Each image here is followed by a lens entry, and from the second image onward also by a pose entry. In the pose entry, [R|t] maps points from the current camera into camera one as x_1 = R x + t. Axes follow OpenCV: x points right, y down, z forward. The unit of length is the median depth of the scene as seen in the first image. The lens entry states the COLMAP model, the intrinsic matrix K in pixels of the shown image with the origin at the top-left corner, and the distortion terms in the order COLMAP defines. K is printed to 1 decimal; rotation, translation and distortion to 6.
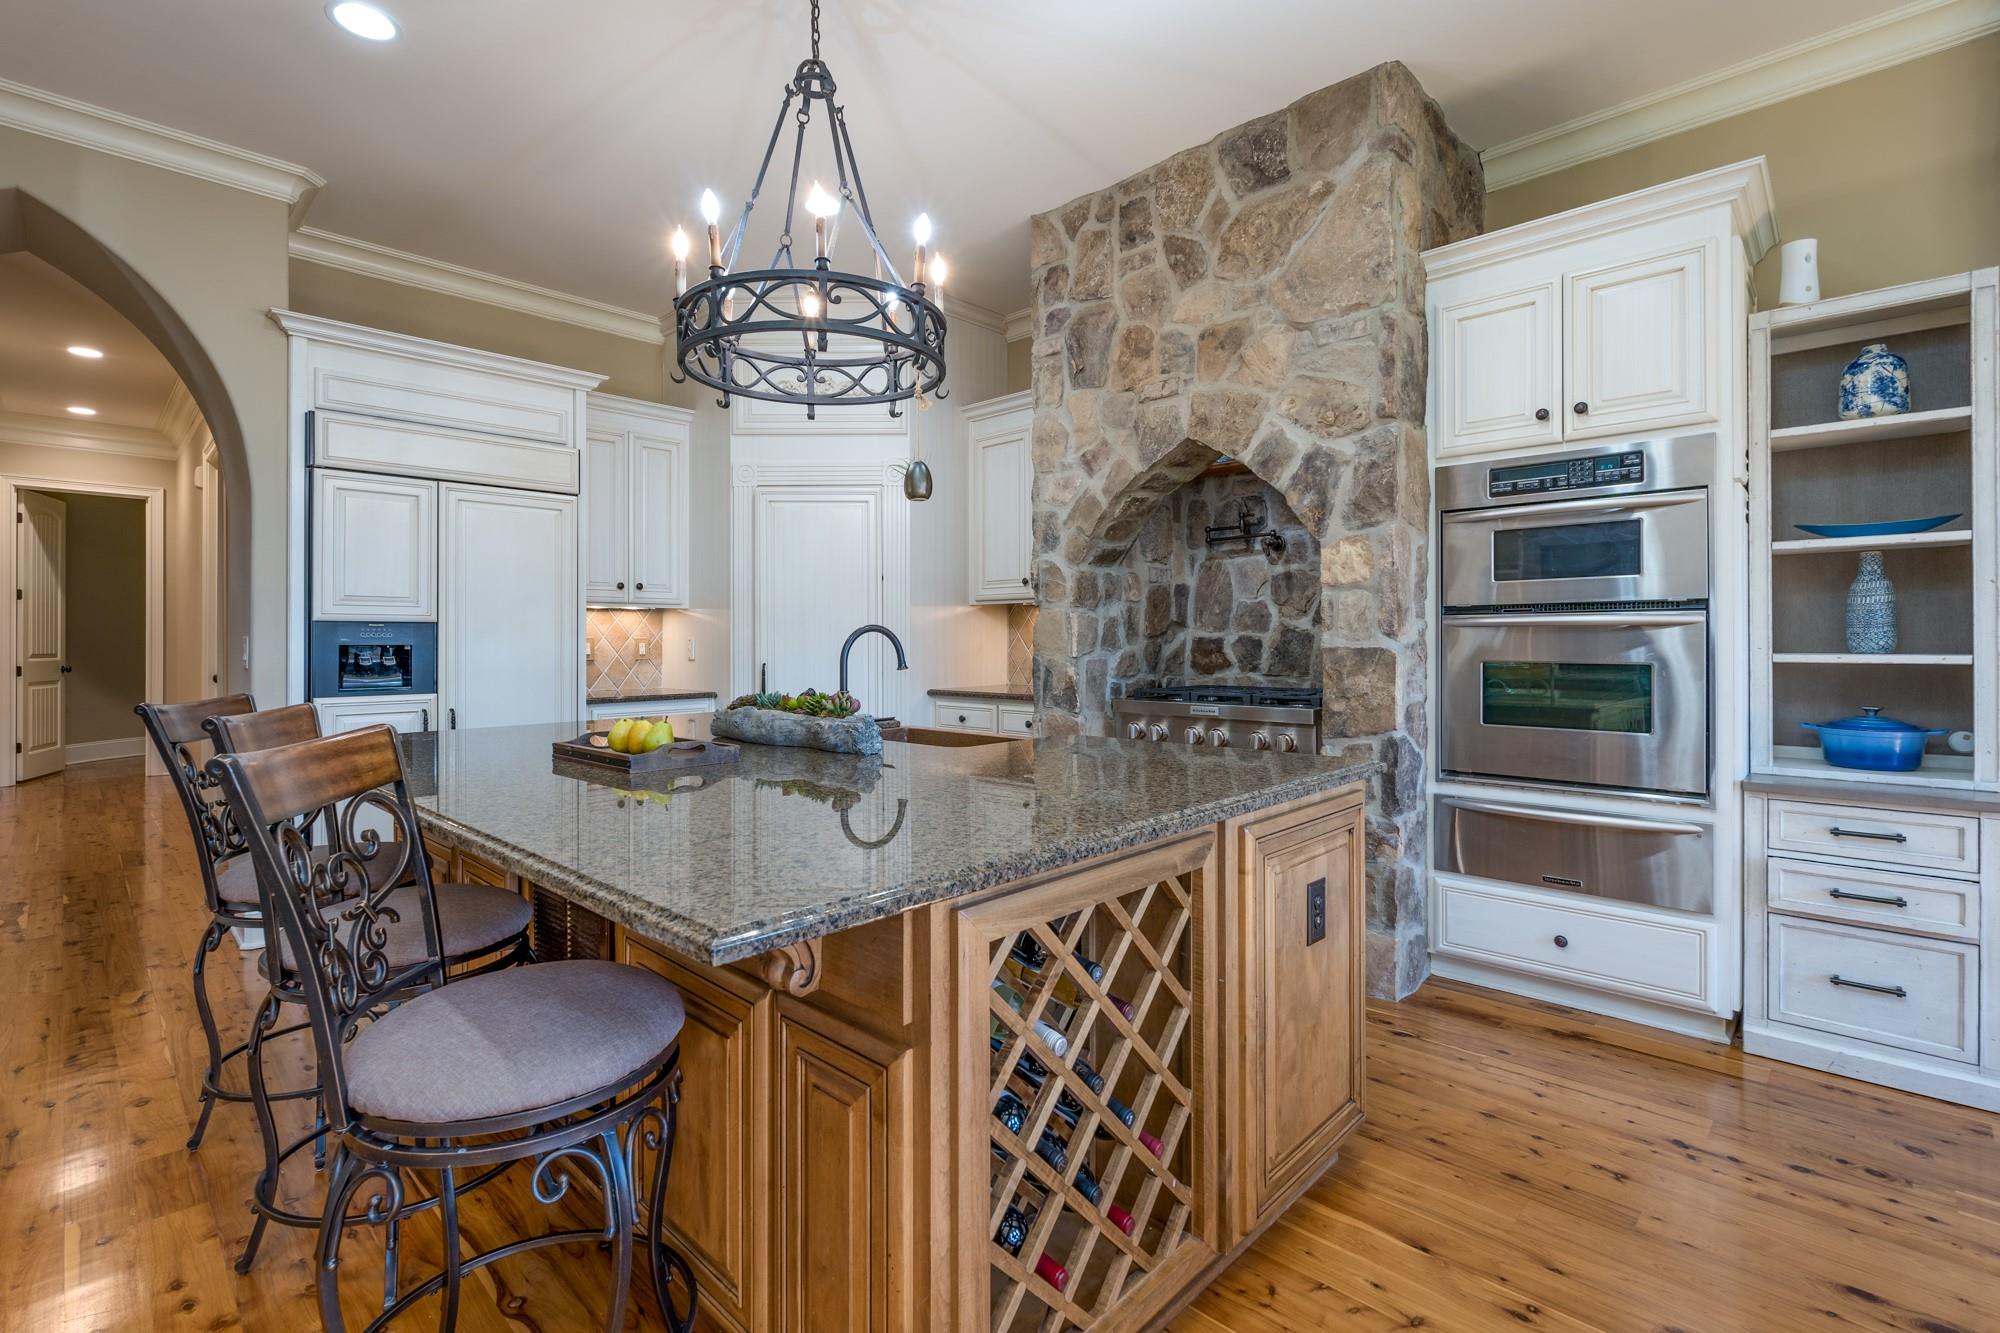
lens RADIAL K [[912.4, 0, 1001.2], [0, 912.4, 633.4], [0, 0, 1]] dist [-0.008001, 0.002266]
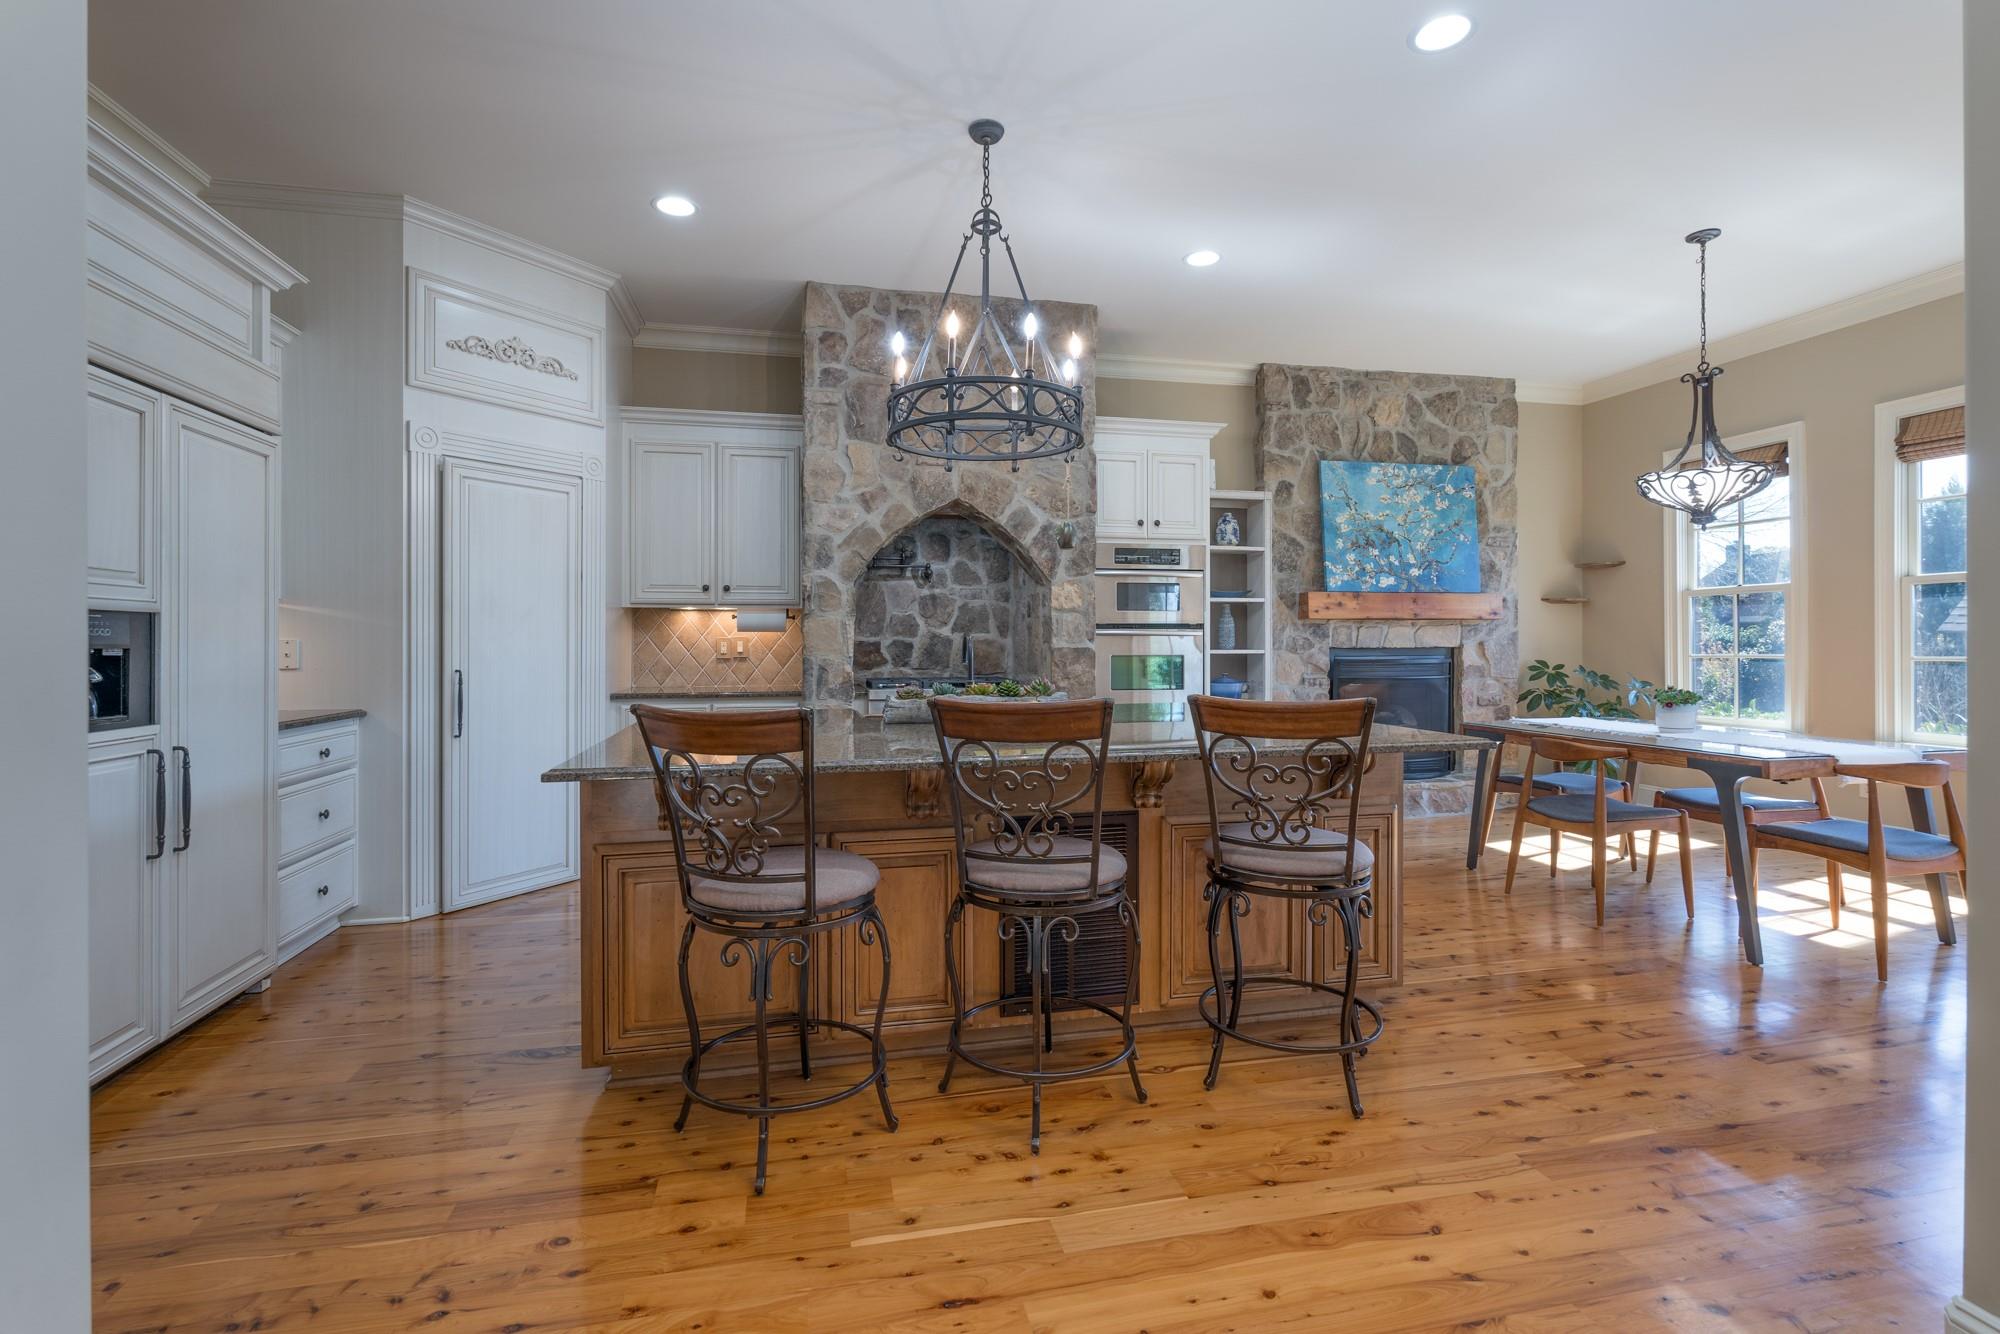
lens RADIAL K [[912.4, 0, 989.8], [0, 912.4, 643.3], [0, 0, 1]] dist [-0.008001, 0.002266]
pose [[0.551119, 0.002562, 0.834423, -0.894513], [-0.006650, 0.999977, 0.001322, 0.005495], [-0.834400, -0.006278, 0.551124, 0.174428]]
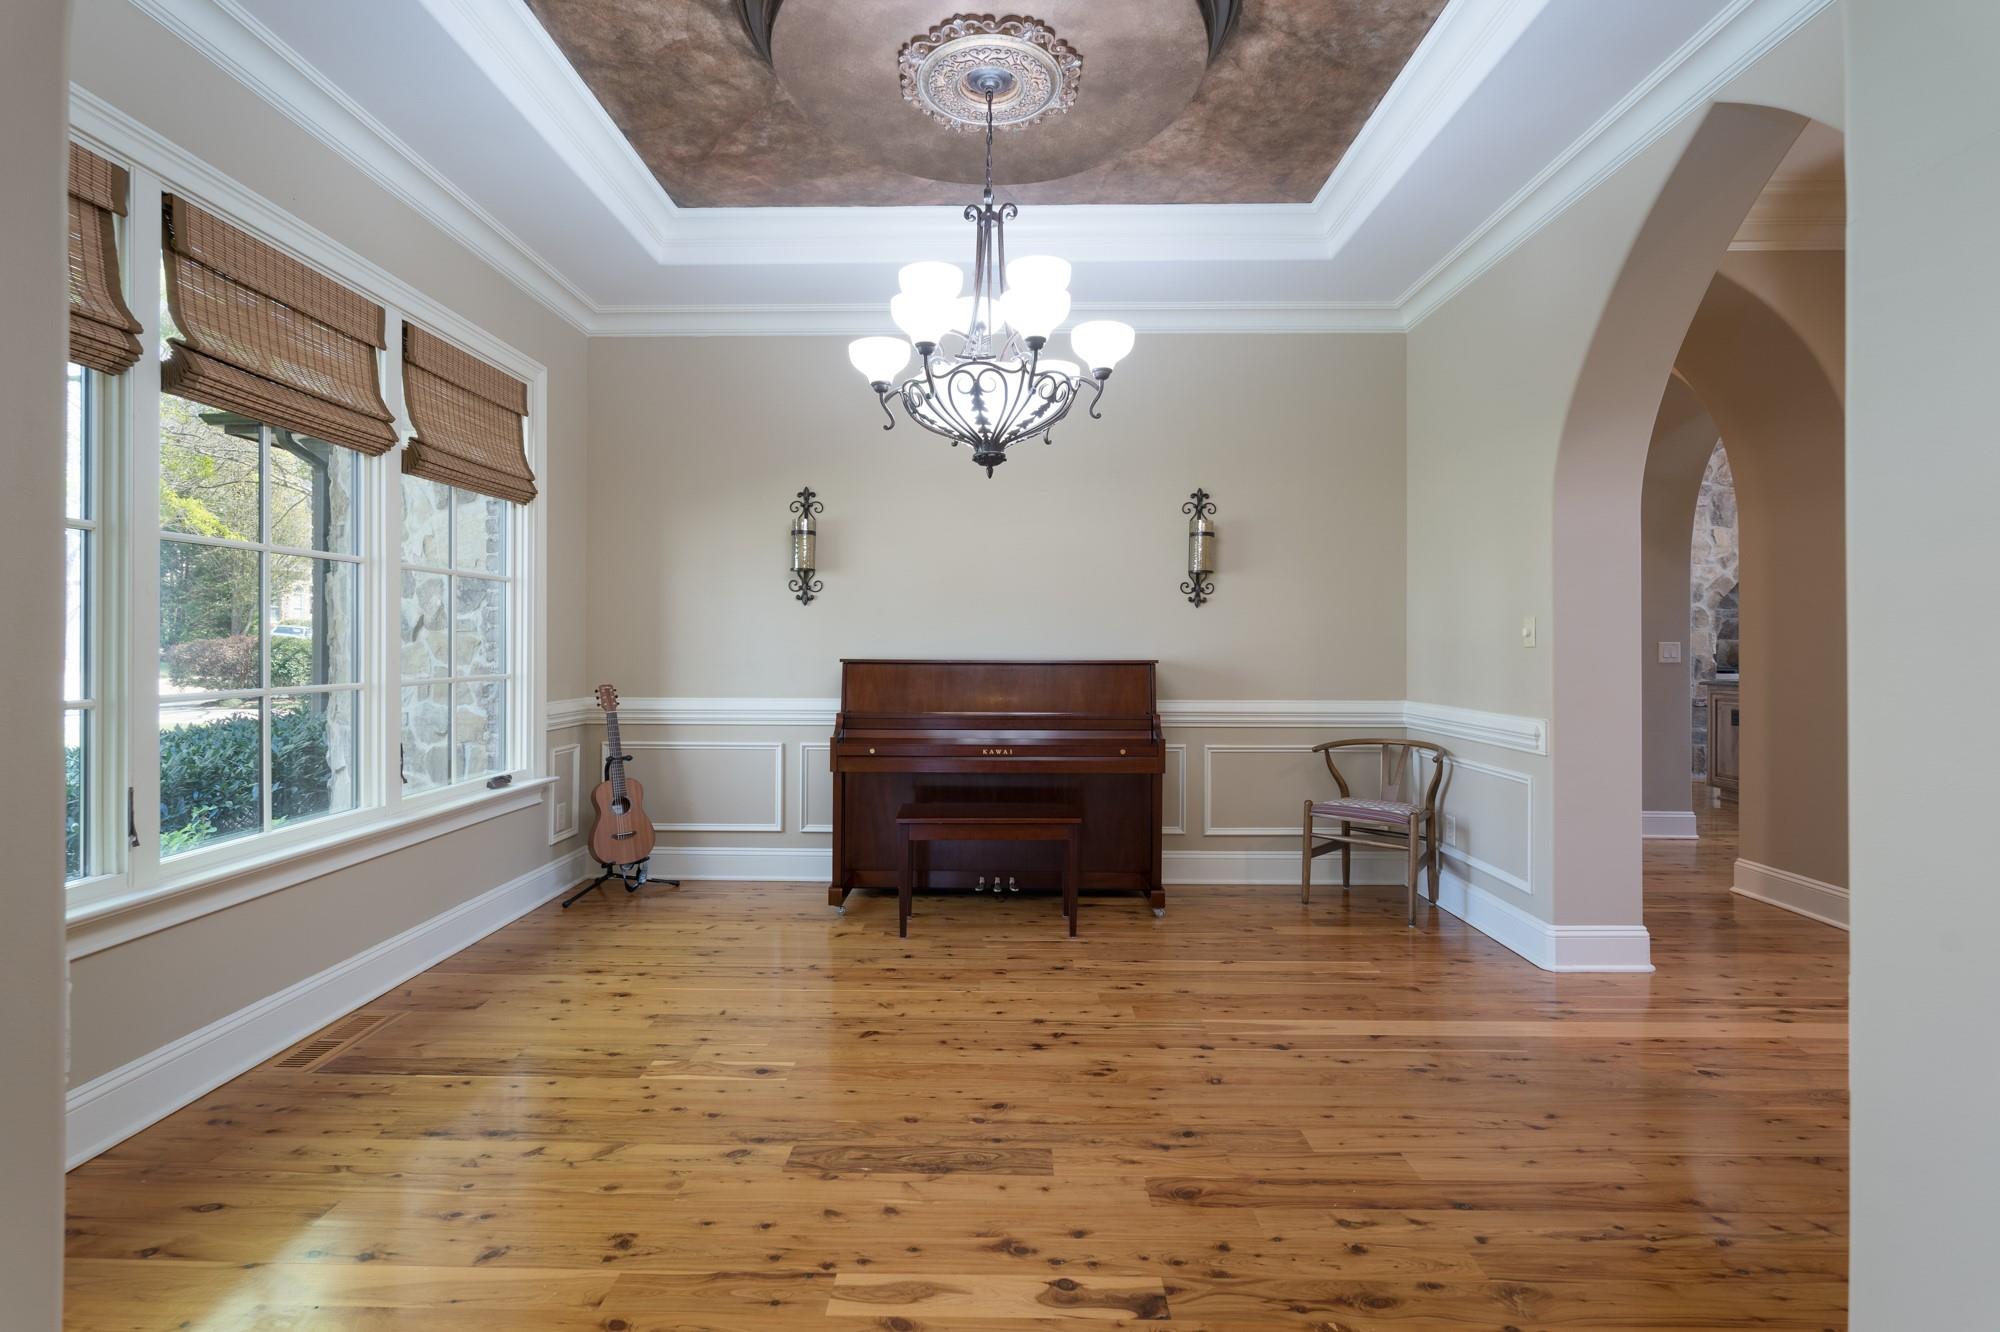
lens RADIAL K [[912.4, 0, 994.9], [0, 912.4, 645.4], [0, 0, 1]] dist [-0.008001, 0.002266]
pose [[0.725807, 0.001713, 0.687897, -2.704133], [-0.004059, 0.999990, 0.001792, 0.010022], [-0.687887, -0.004093, 0.725807, 0.660275]]
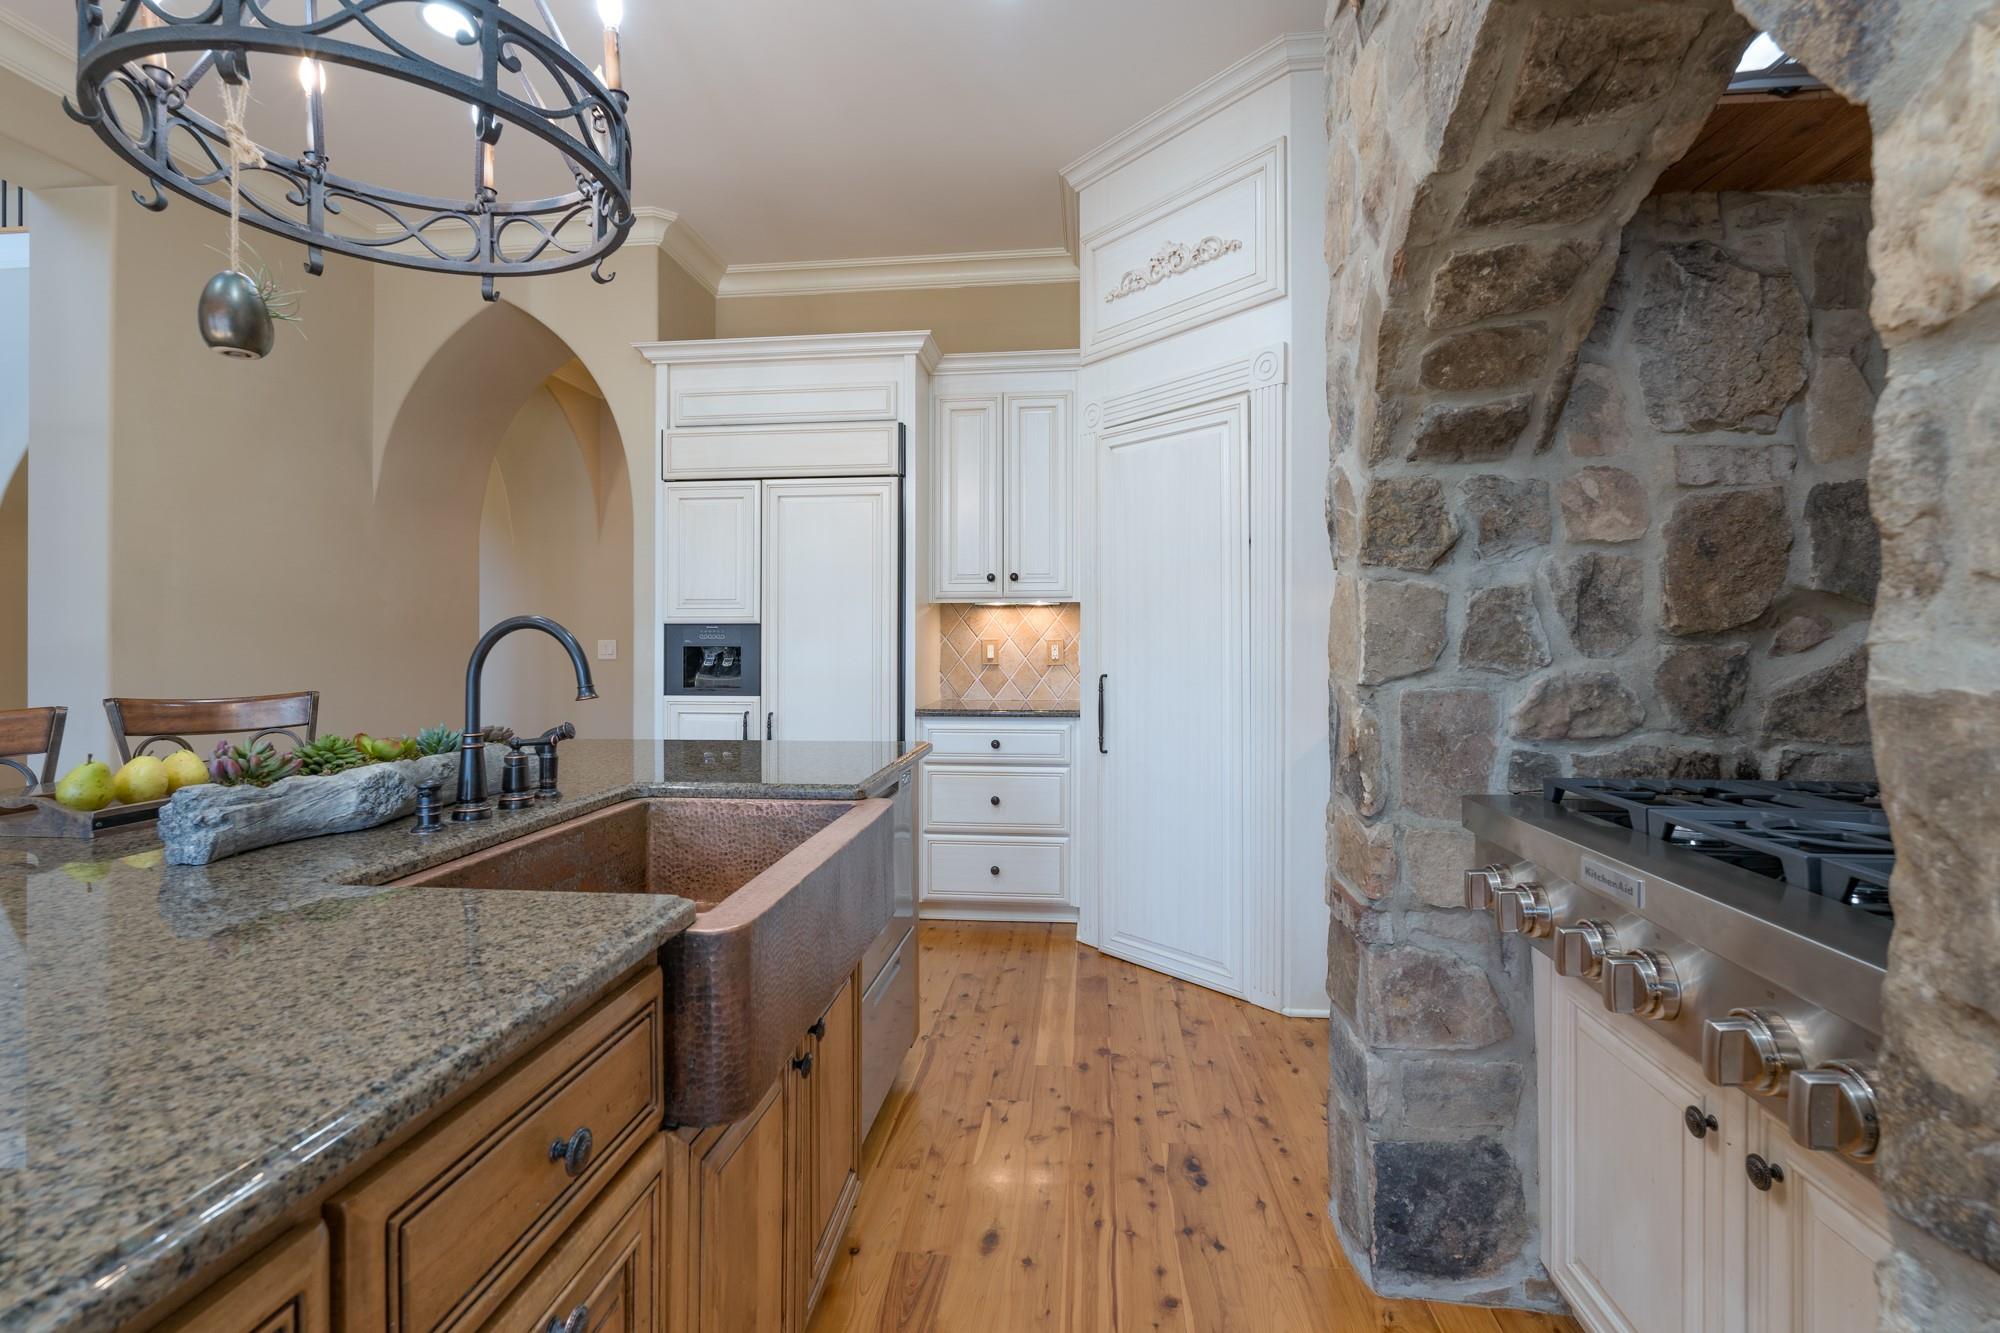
lens RADIAL K [[912.4, 0, 989.7], [0, 912.4, 635.3], [0, 0, 1]] dist [-0.008001, 0.002266]
pose [[0.600295, -0.004132, -0.799768, 0.334086], [0.004749, 0.999987, -0.001601, 0.003286], [0.799765, -0.002837, 0.600307, 0.645656]]
